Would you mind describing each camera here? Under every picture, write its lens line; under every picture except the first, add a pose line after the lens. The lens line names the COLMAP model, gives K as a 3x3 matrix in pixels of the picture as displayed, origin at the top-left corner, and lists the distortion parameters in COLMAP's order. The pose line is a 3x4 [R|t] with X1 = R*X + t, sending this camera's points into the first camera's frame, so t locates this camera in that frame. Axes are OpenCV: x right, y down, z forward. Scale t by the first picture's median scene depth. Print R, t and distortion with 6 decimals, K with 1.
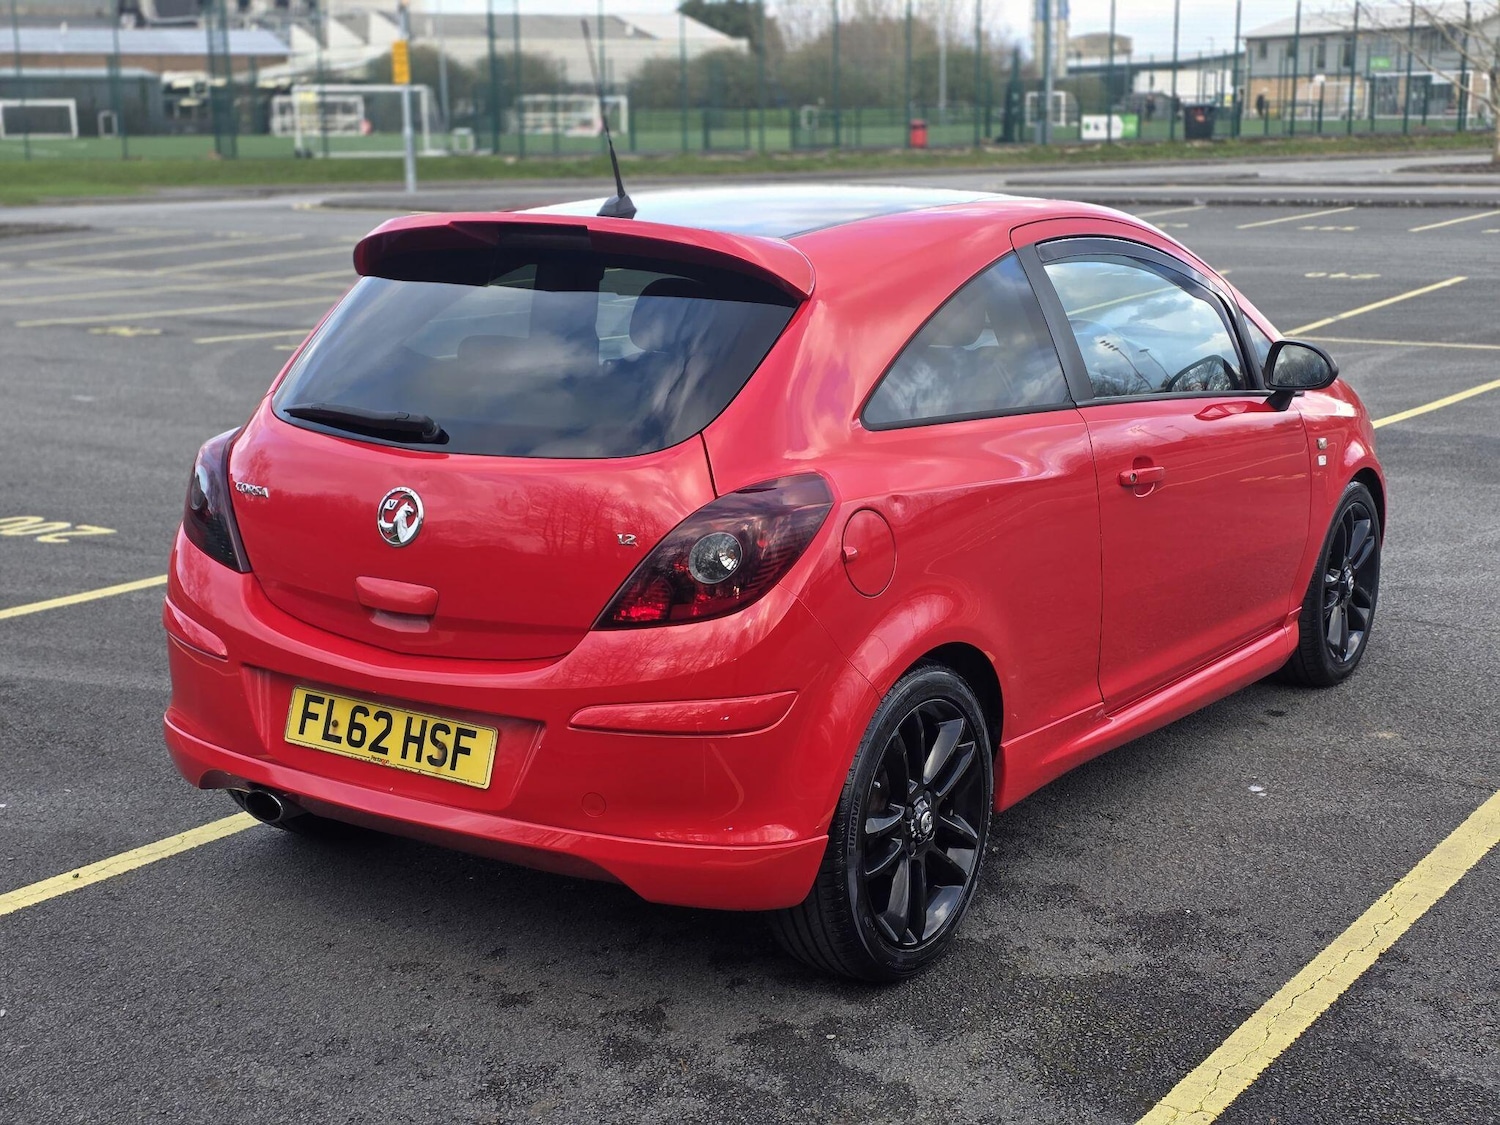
lens RADIAL K [[1972.9, 0, 764.4], [0, 1972.9, 504.5], [0, 0, 1]] dist [0.070584, 0.000000]
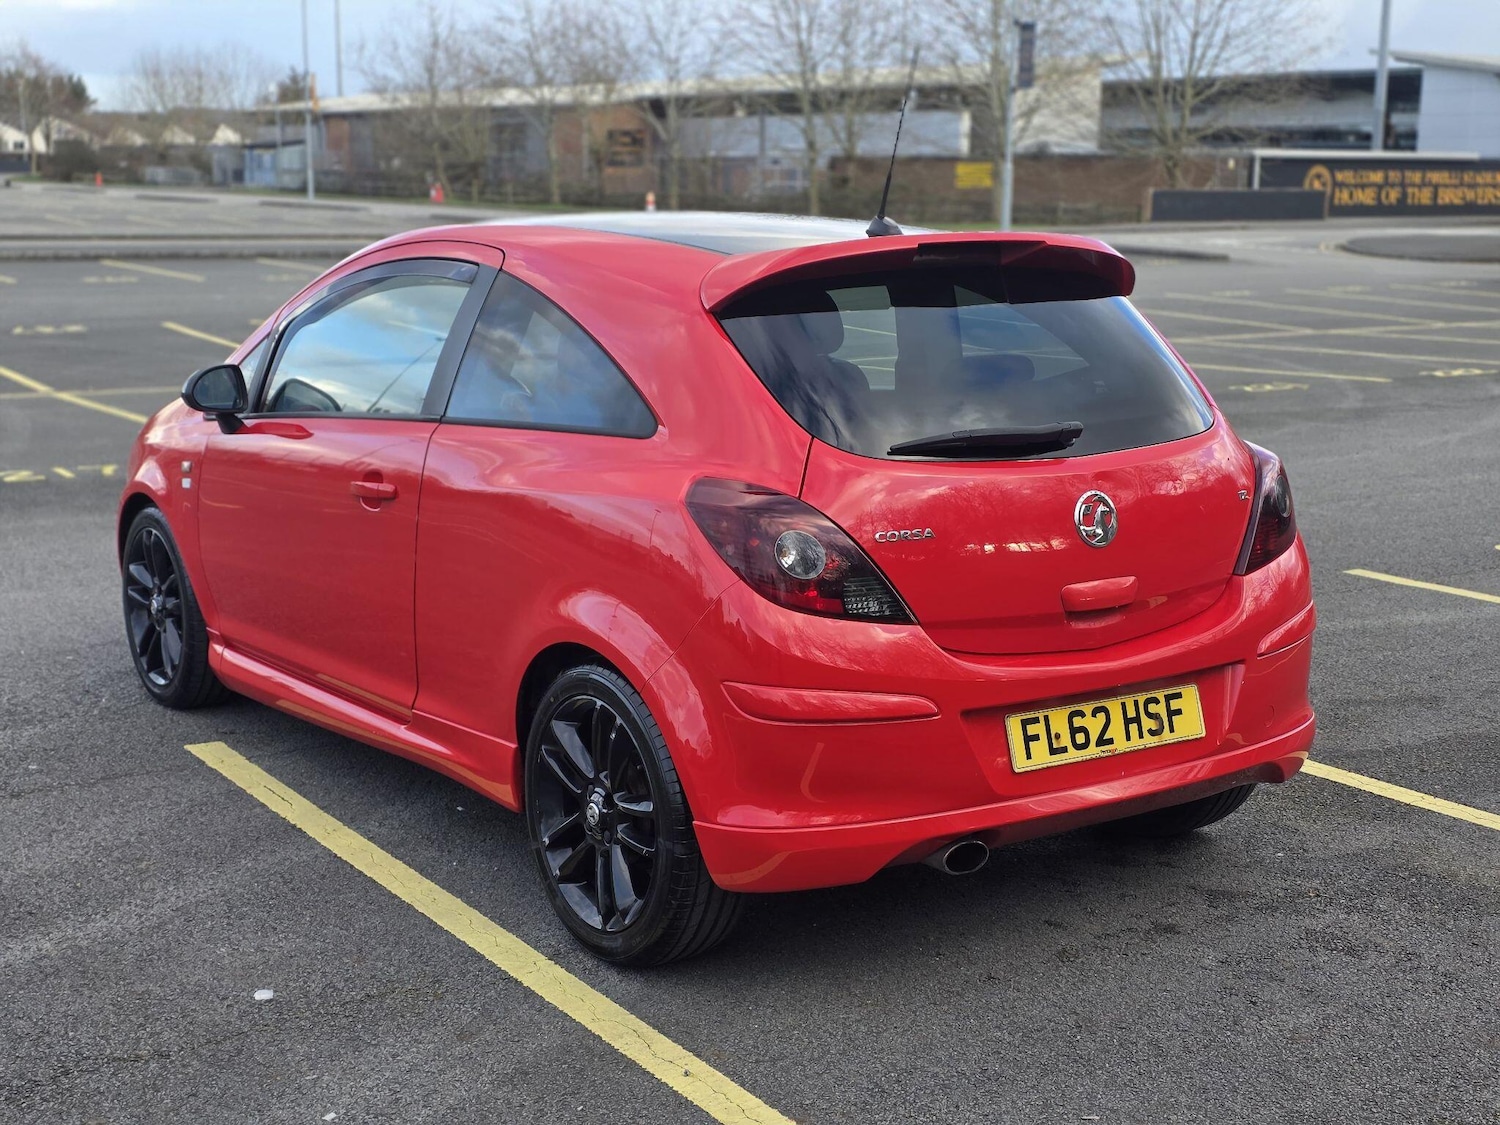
lens RADIAL K [[1972.9, 0, 774.5], [0, 1972.9, 576.6], [0, 0, 1]] dist [0.070584, 0.000000]
pose [[0.371974, -0.167177, 0.913065, -1.176108], [0.160099, 0.980462, 0.114295, -0.107552], [-0.914332, 0.103666, 0.391471, 0.726827]]
